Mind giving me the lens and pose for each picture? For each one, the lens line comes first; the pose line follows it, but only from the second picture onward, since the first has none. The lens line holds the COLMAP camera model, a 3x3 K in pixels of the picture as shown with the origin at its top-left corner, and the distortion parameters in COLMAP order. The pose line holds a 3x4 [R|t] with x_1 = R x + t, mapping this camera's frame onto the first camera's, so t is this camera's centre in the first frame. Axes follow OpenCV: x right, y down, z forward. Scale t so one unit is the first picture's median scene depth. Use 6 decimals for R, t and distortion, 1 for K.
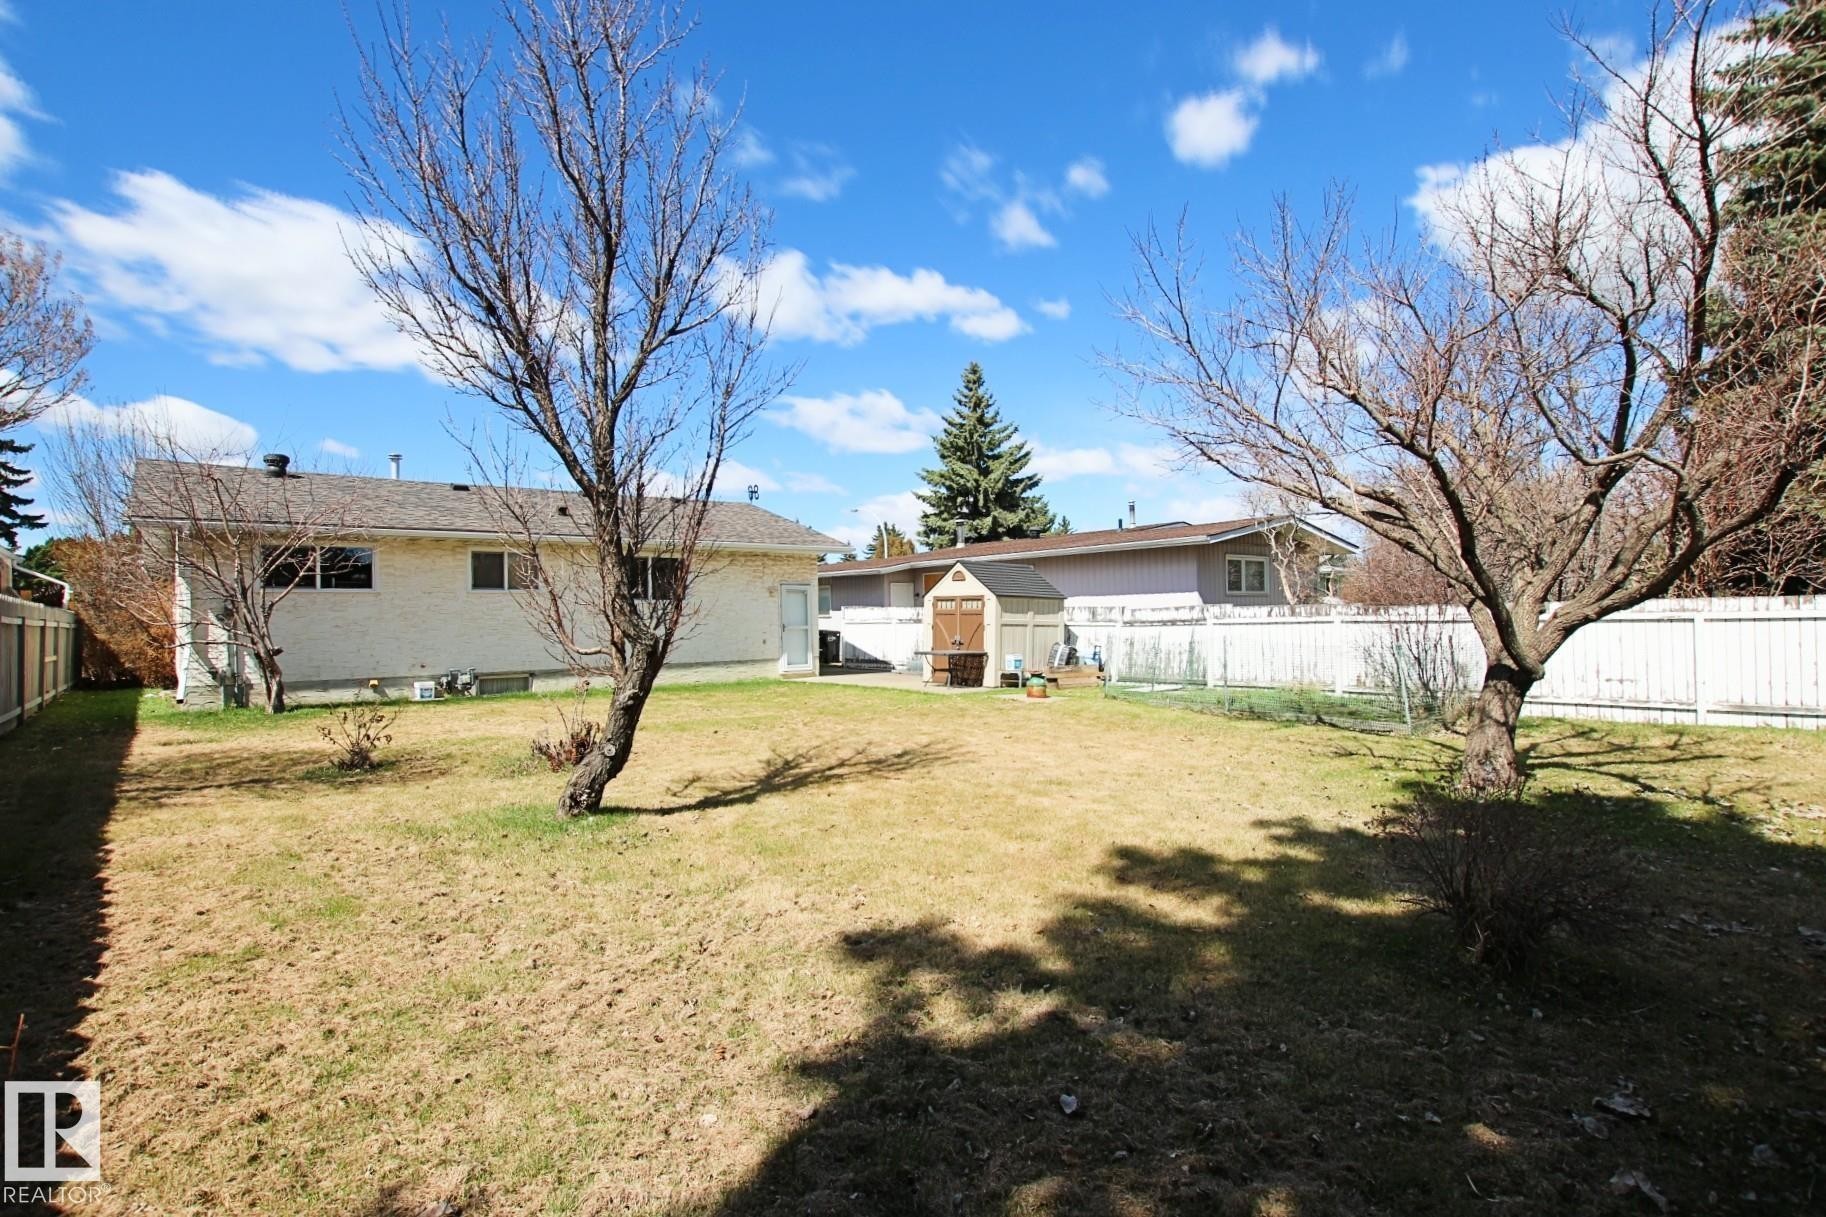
lens RADIAL K [[916.2, 0, 906.2], [0, 916.2, 610.0], [0, 0, 1]] dist [-0.028704, 0.000802]
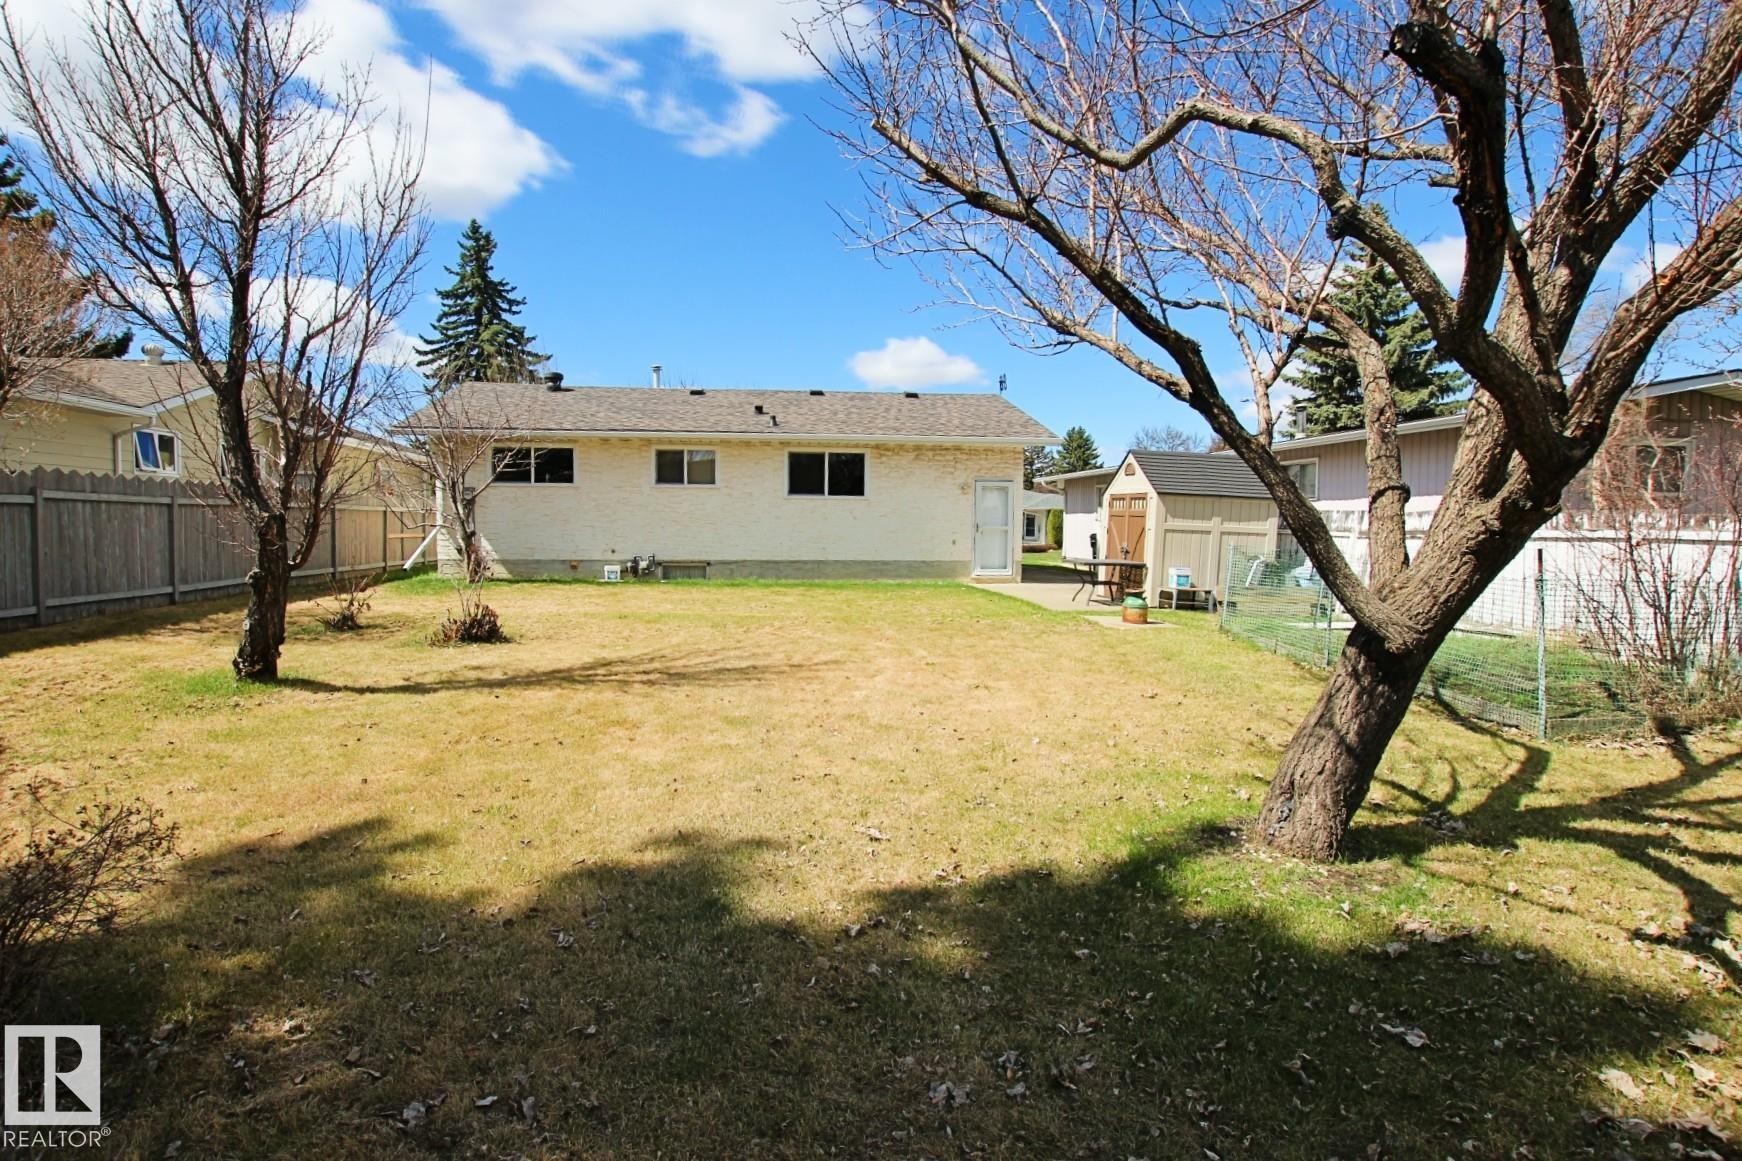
lens RADIAL K [[917.1, 0, 871.0], [0, 917.1, 580.5], [0, 0, 1]] dist [-0.026412, 0.002807]
pose [[0.839867, 0.057721, -0.539715, 0.320203], [-0.017757, 0.996719, 0.078964, 0.001425], [0.542502, -0.056735, 0.838136, 0.184959]]
